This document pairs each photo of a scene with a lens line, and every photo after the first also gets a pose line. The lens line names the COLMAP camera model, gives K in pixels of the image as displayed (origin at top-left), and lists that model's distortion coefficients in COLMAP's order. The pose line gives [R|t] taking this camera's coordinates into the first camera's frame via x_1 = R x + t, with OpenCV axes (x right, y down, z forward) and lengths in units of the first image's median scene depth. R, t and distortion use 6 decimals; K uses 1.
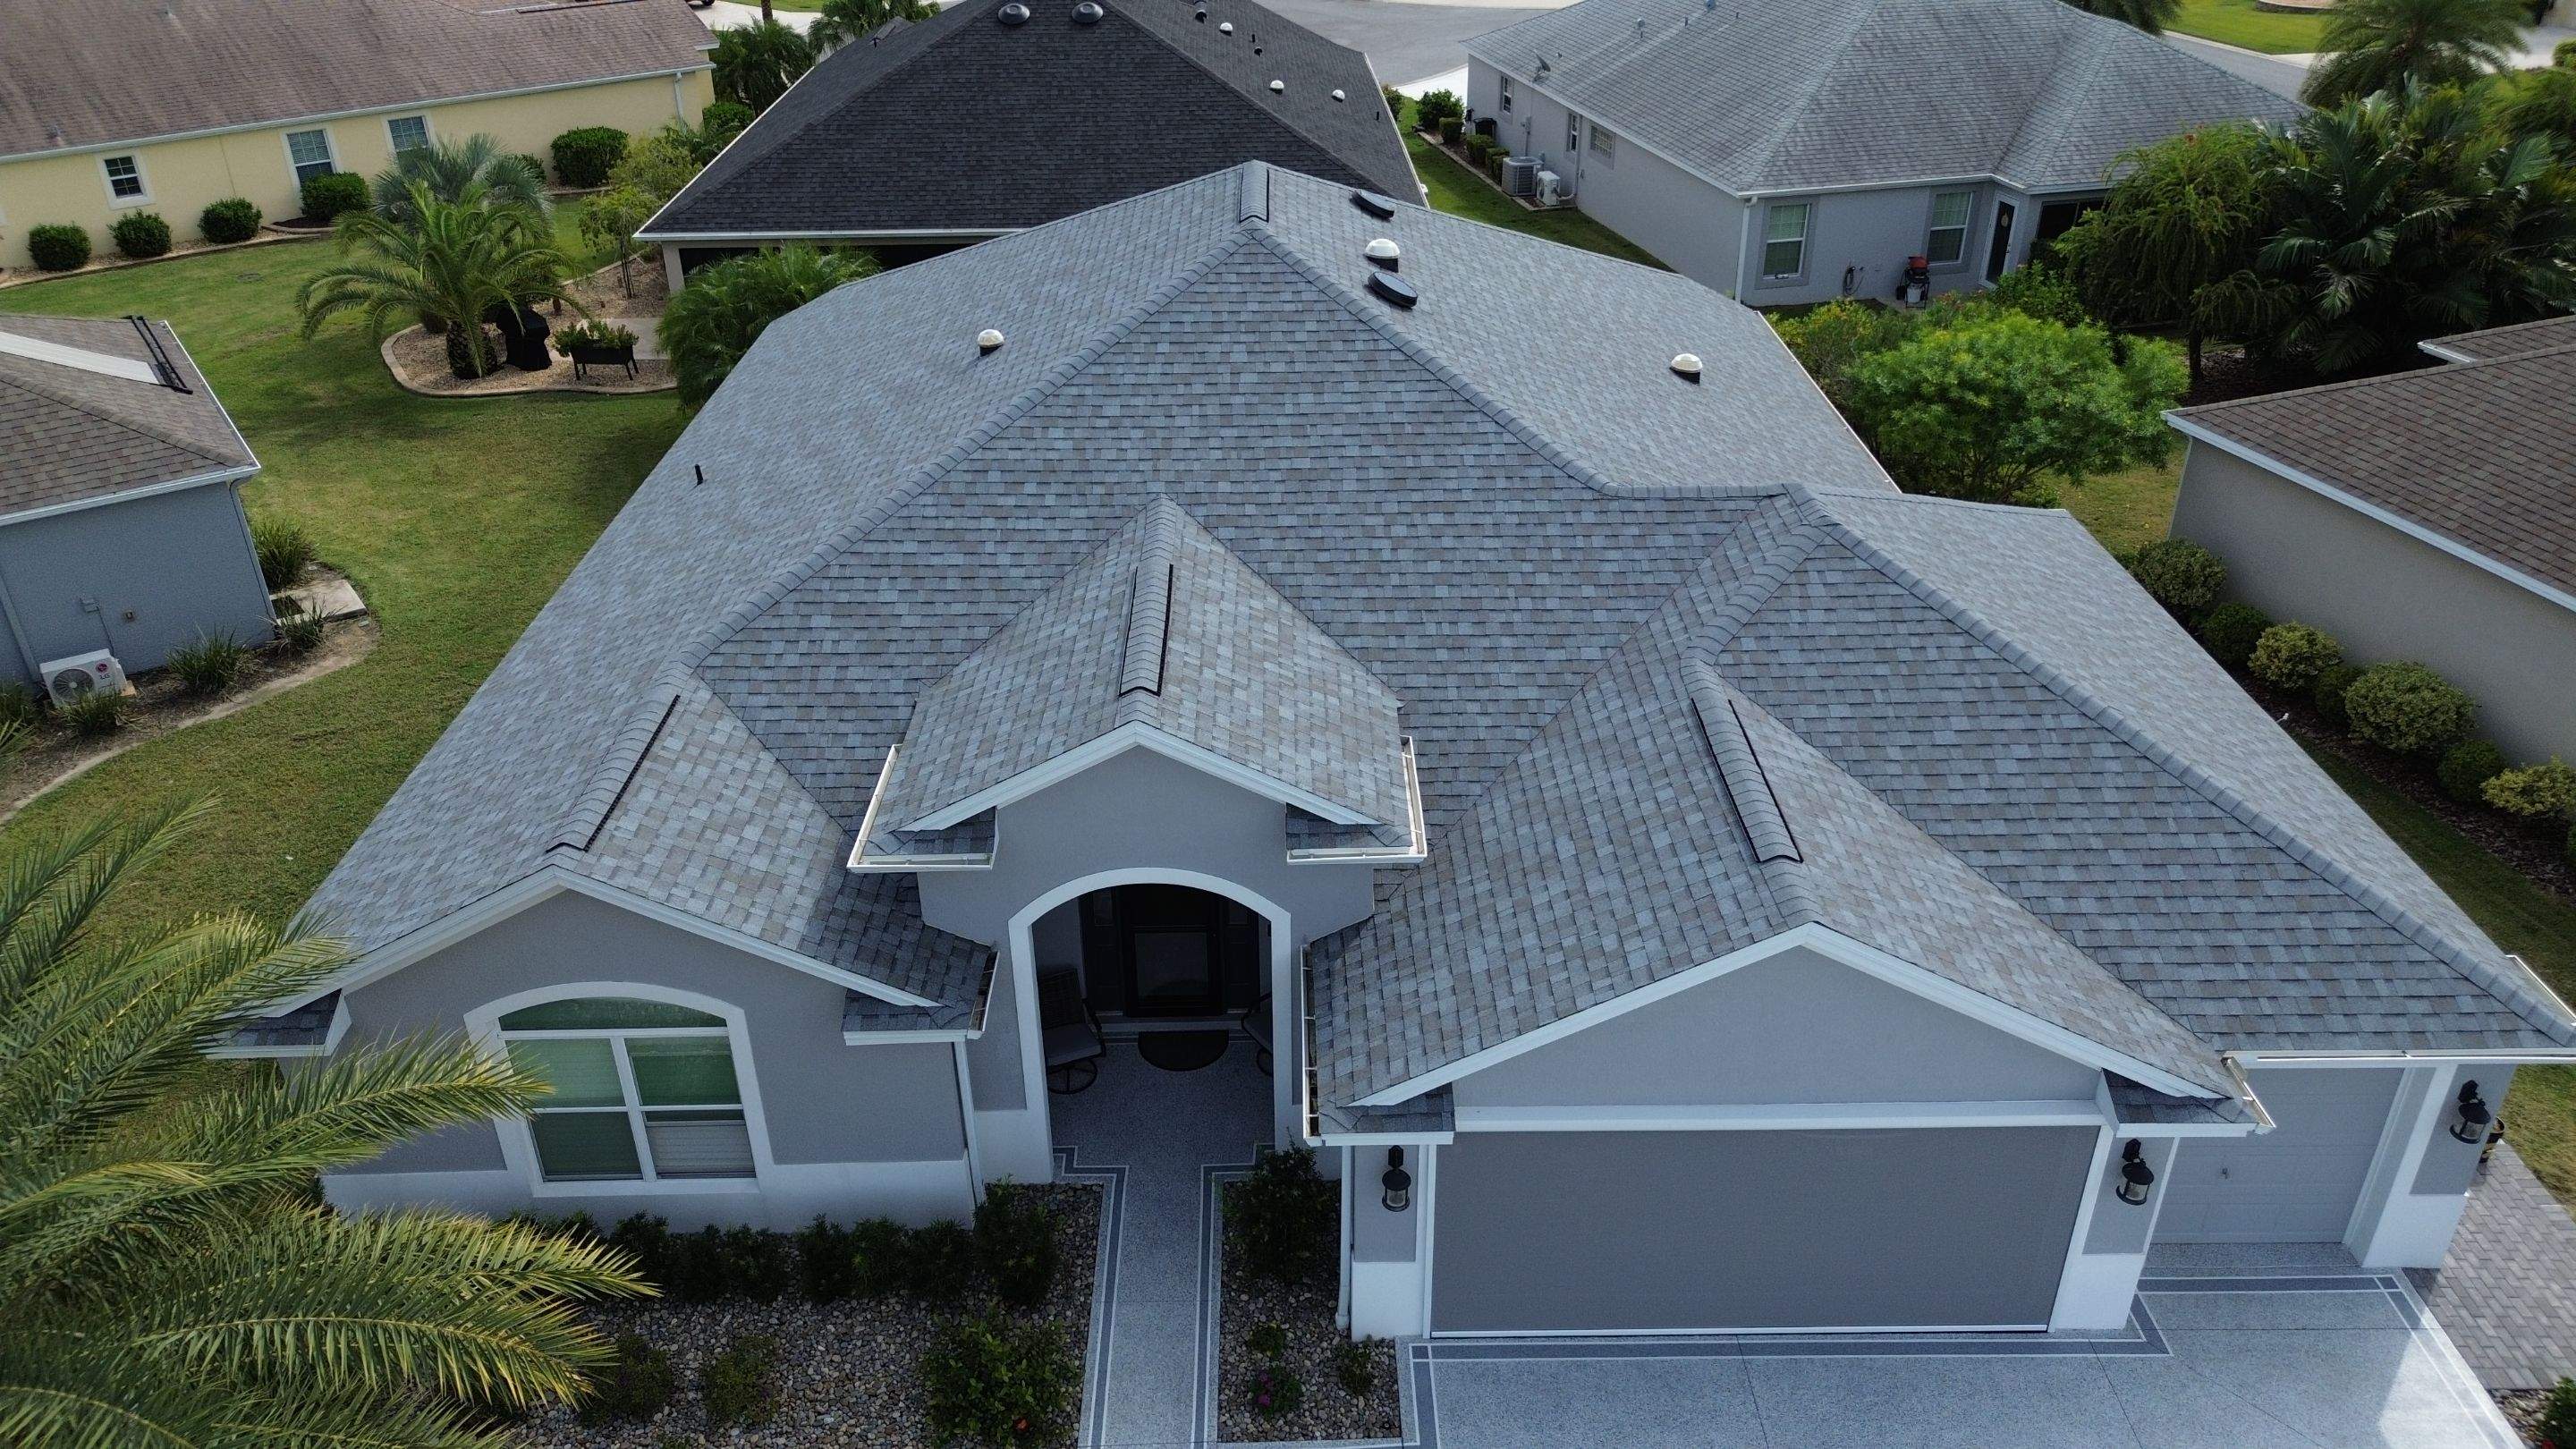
lens RADIAL K [[1826.9, 0, 1291.2], [0, 1826.9, 732.1], [0, 0, 1]] dist [0.051209, -0.036921]
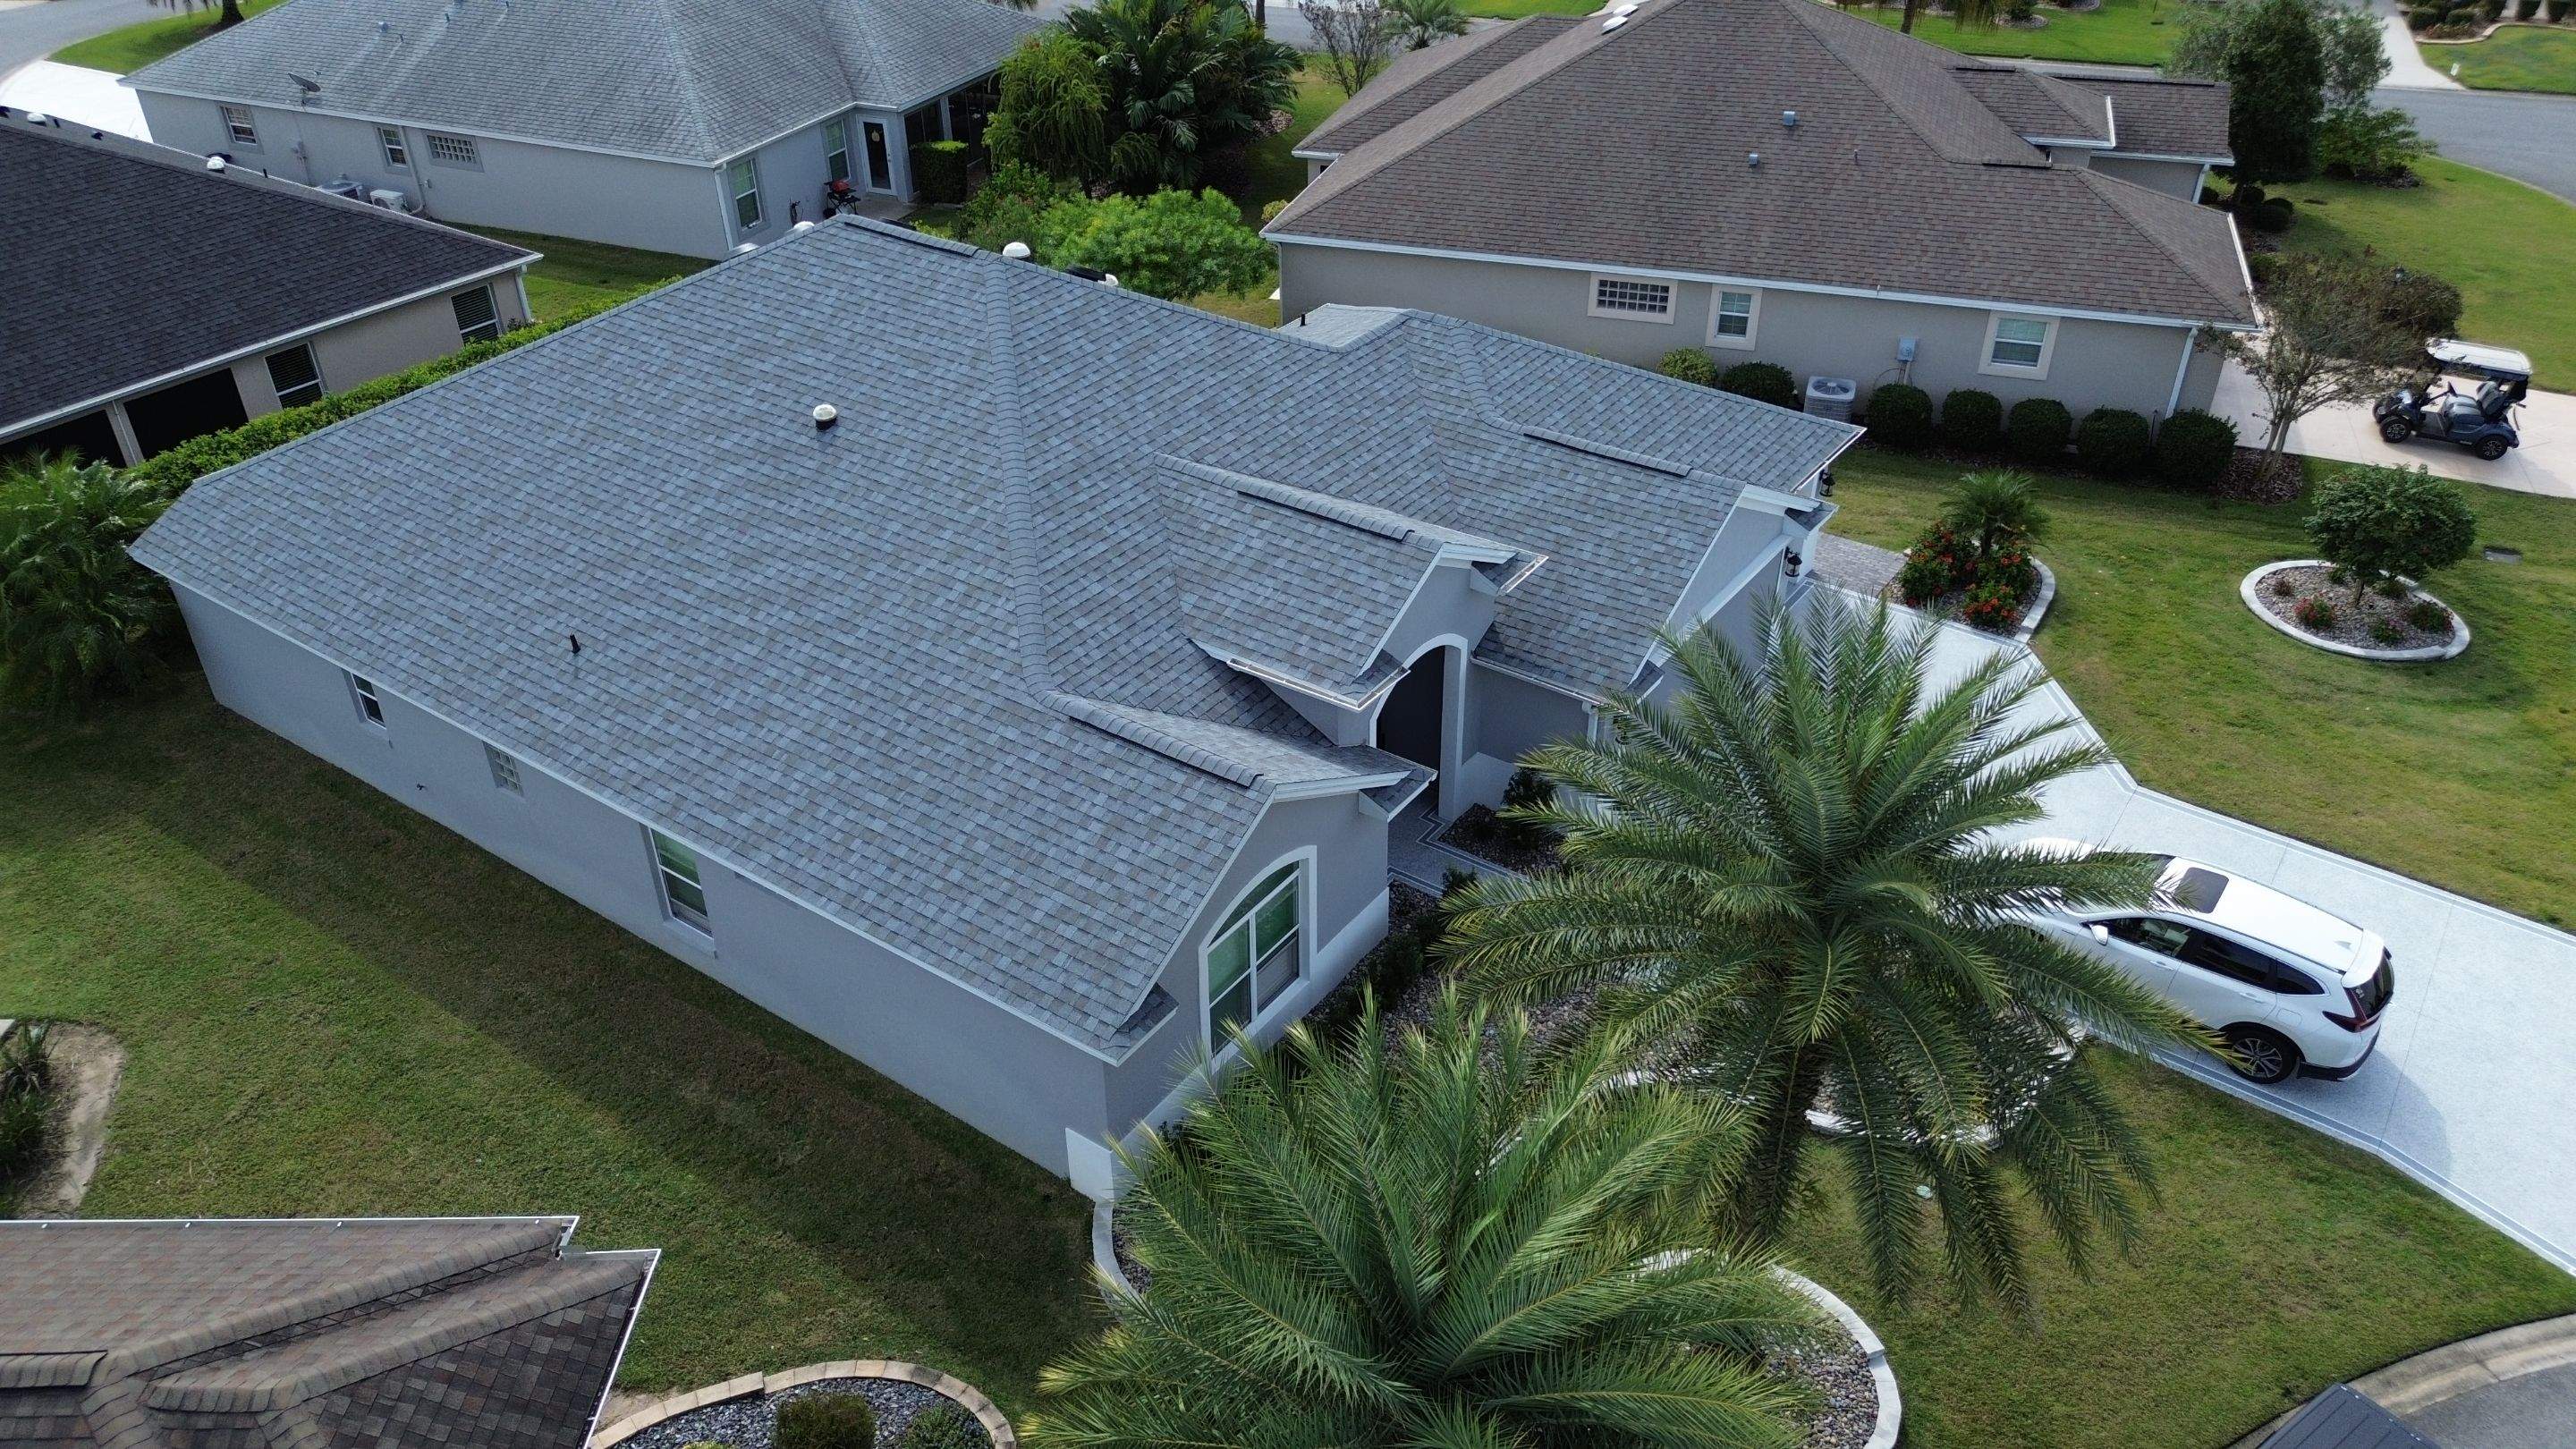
lens RADIAL K [[1826.9, 0, 1291.2], [0, 1826.9, 732.1], [0, 0, 1]] dist [0.051209, -0.036921]
pose [[0.588273, -0.442814, 0.676646, -1.043283], [0.402358, 0.886100, 0.230077, -0.222584], [-0.701458, 0.136906, 0.699438, 0.010991]]
